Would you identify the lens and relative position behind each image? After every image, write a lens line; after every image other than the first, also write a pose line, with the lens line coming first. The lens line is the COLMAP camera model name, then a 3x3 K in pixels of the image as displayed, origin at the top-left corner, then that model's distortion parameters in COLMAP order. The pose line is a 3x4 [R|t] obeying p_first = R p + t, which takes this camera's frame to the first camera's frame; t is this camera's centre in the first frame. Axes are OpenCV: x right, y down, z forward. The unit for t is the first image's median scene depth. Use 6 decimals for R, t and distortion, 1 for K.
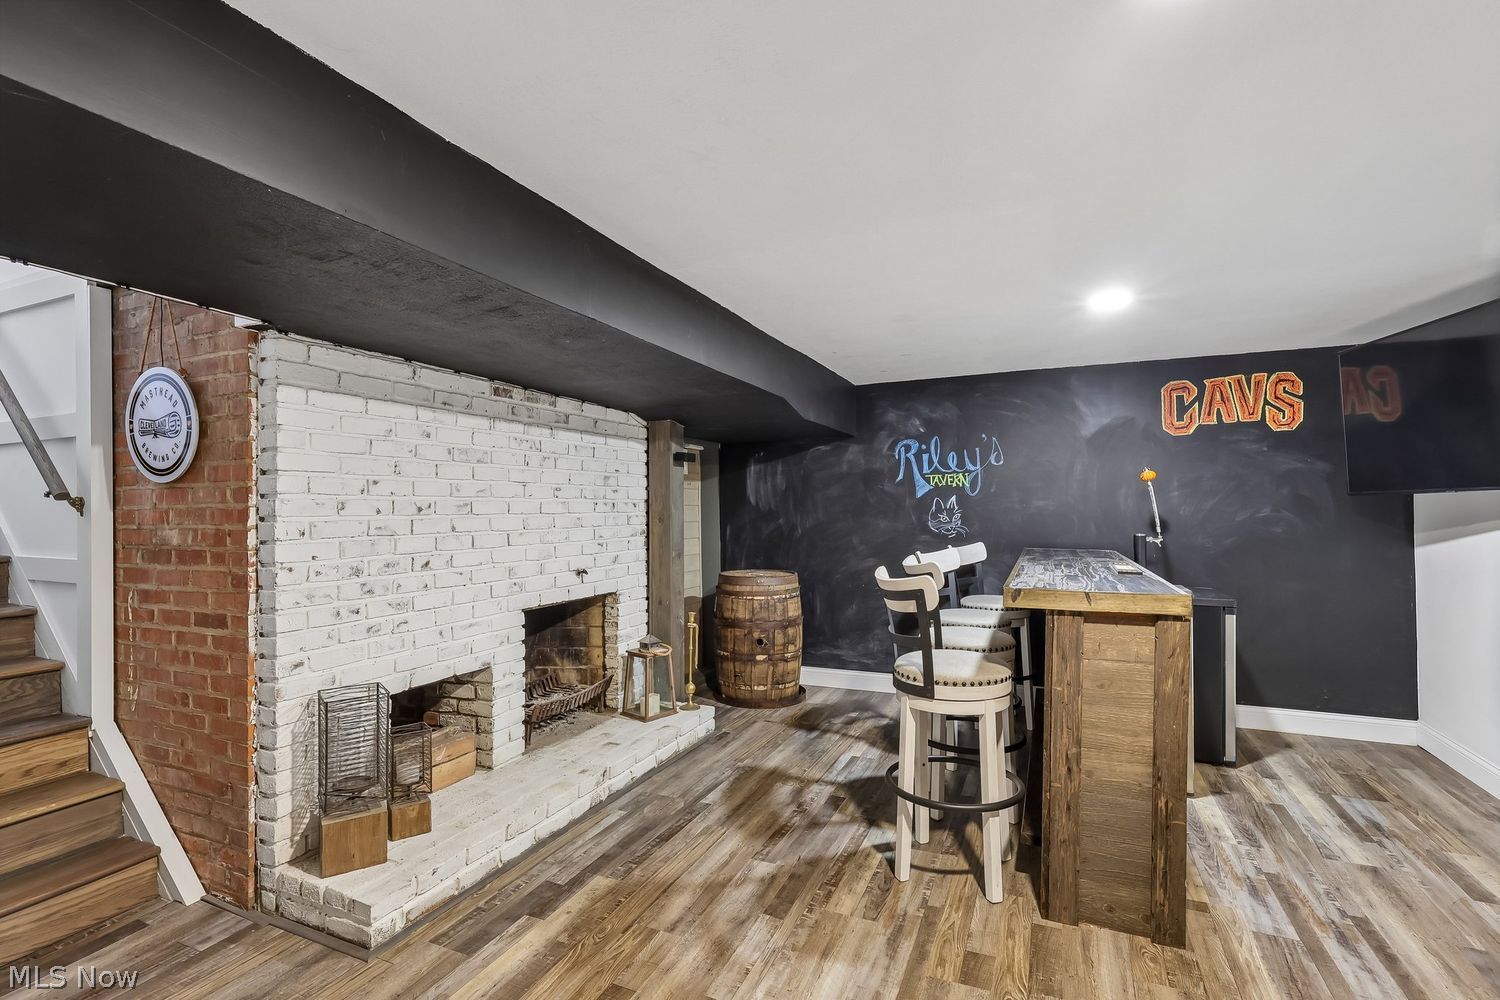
lens RADIAL K [[699.6, 0, 743.2], [0, 699.6, 501.6], [0, 0, 1]] dist [-0.002166, 0.001653]
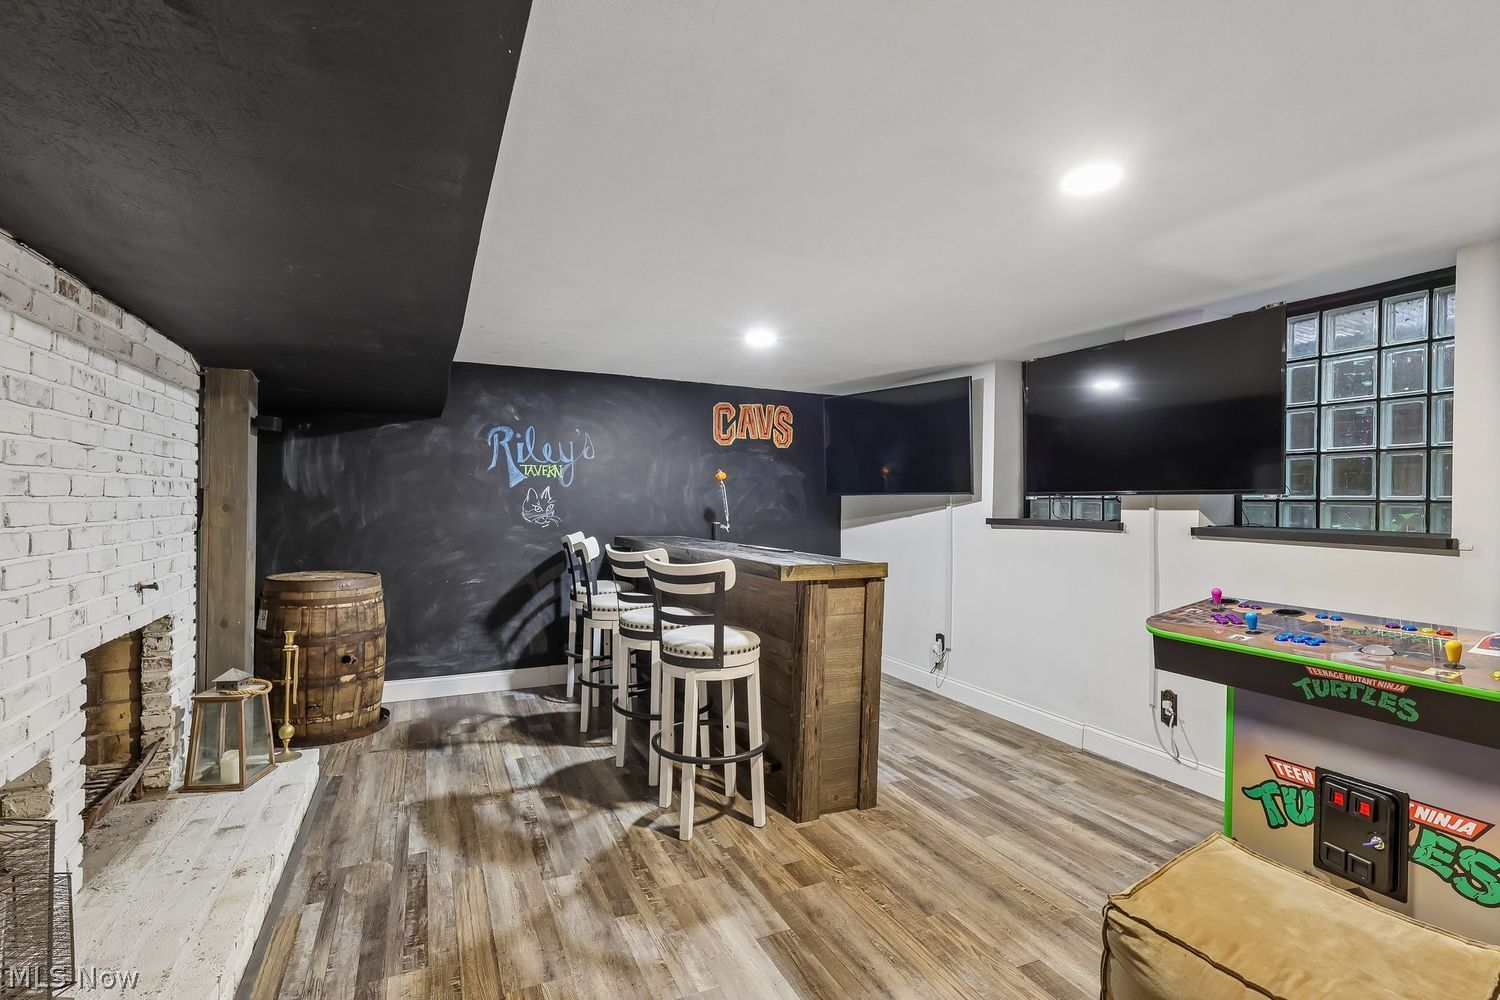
lens RADIAL K [[699.6, 0, 750.5], [0, 699.6, 502.2], [0, 0, 1]] dist [-0.002166, 0.001653]
pose [[0.647047, 0.014514, 0.762312, -0.341541], [-0.025199, 0.999680, 0.002355, 0.005719], [-0.762033, -0.020733, 0.647206, 0.141605]]
